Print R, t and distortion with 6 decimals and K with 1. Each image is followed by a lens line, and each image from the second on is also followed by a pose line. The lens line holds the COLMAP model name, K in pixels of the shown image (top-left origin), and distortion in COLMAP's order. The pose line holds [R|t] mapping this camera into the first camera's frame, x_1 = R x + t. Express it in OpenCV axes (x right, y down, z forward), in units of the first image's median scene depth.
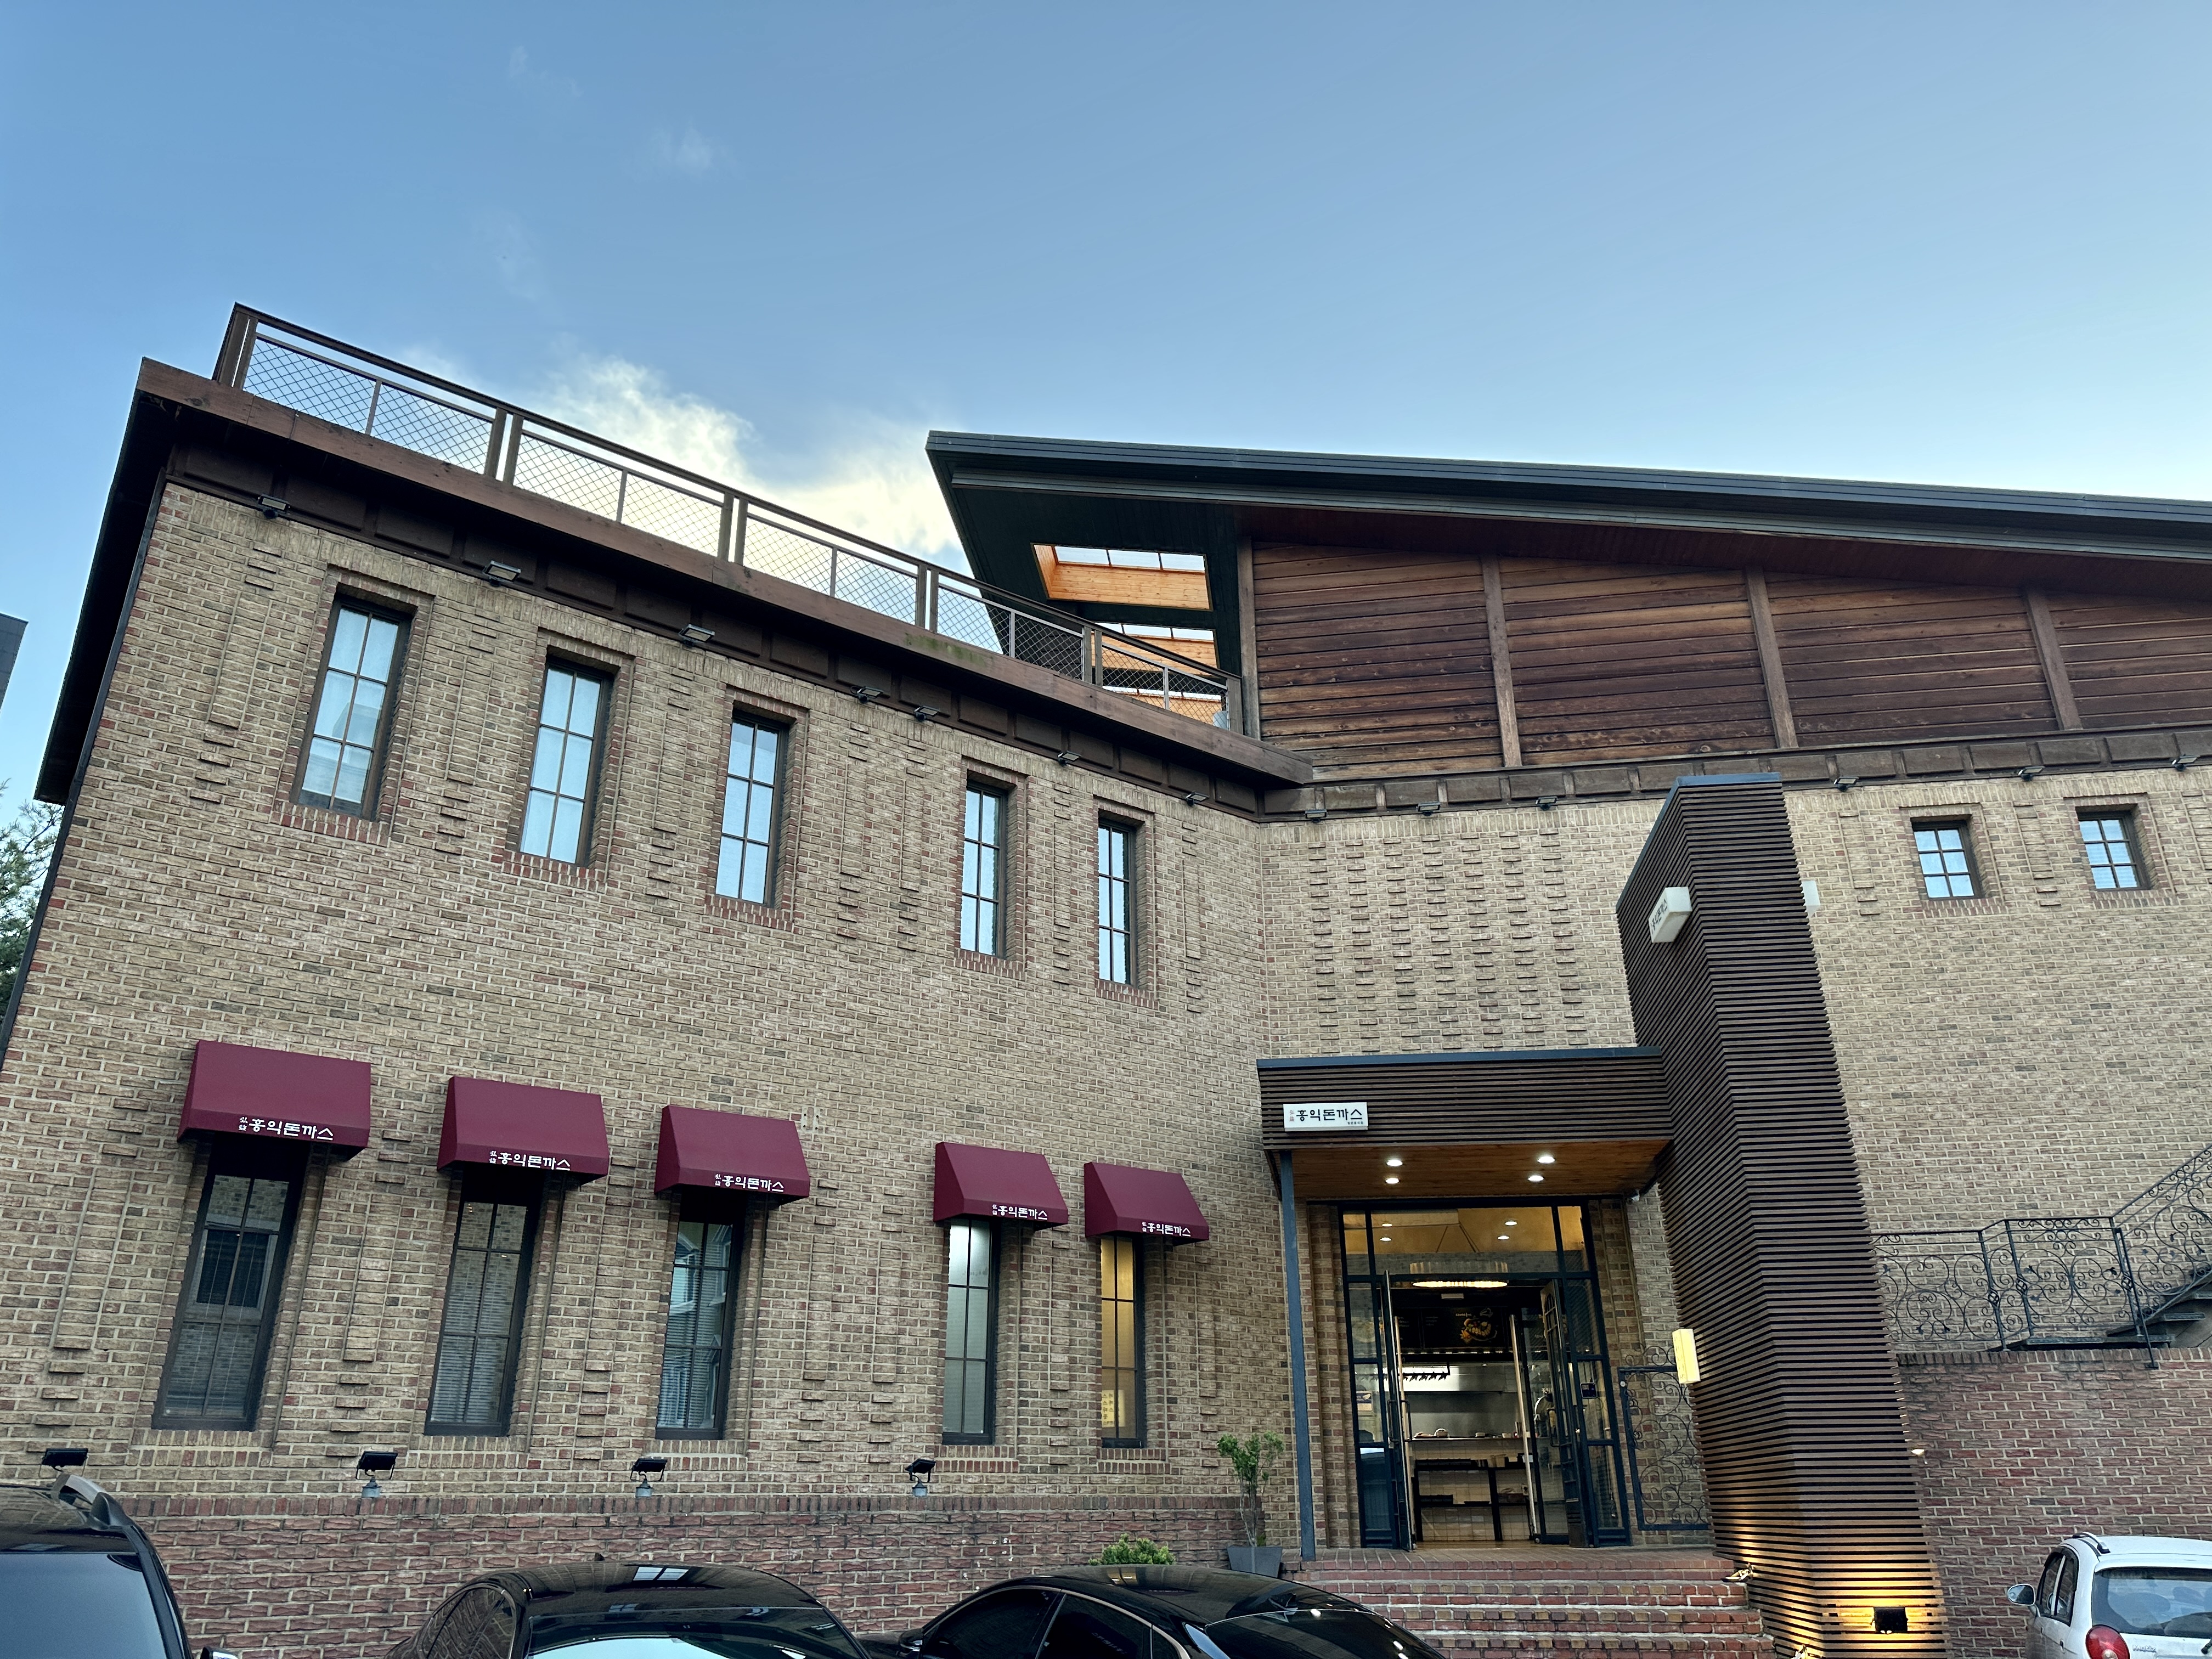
lens RADIAL K [[1596.4, 0, 1065.0], [0, 1596.4, 818.7], [0, 0, 1]] dist [0.156377, -0.236834]
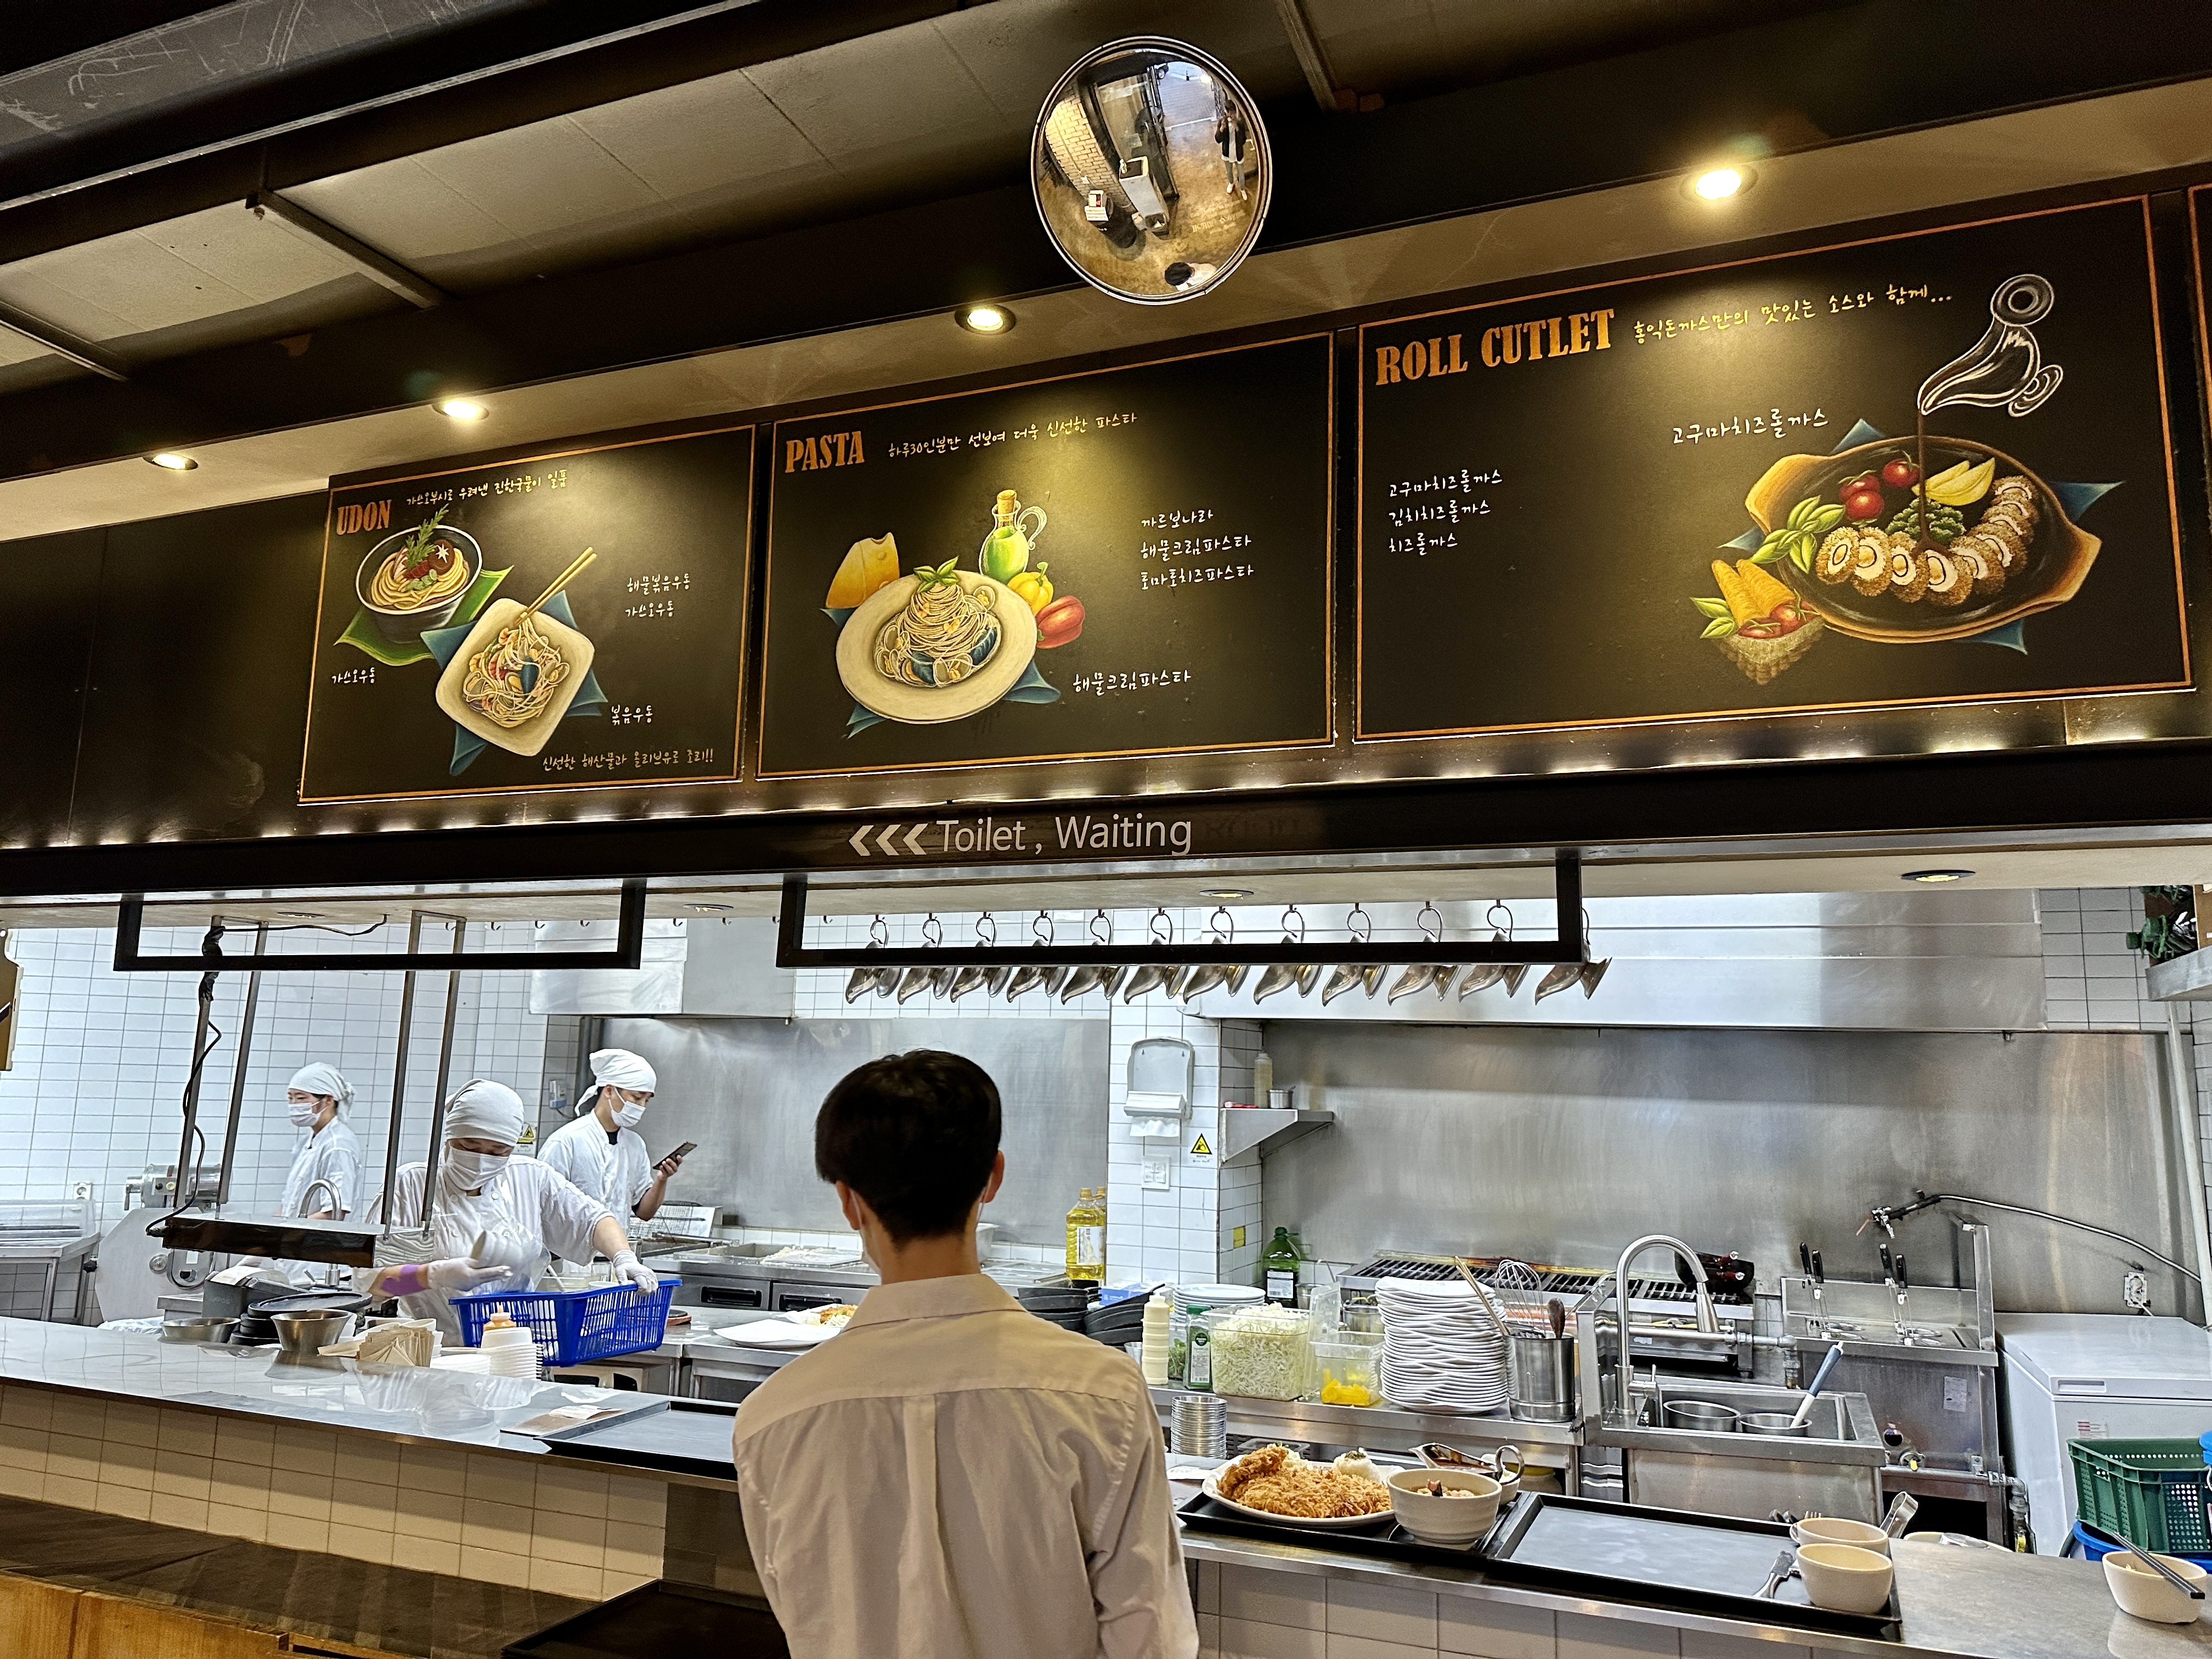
lens RADIAL K [[1596.4, 0, 1065.0], [0, 1596.4, 818.7], [0, 0, 1]] dist [0.156377, -0.236834]
pose [[0.968699, -0.011401, -0.247978, 0.268795], [0.070931, 0.970009, 0.232490, 0.356166], [0.237890, -0.242802, 0.940455, 1.041746]]
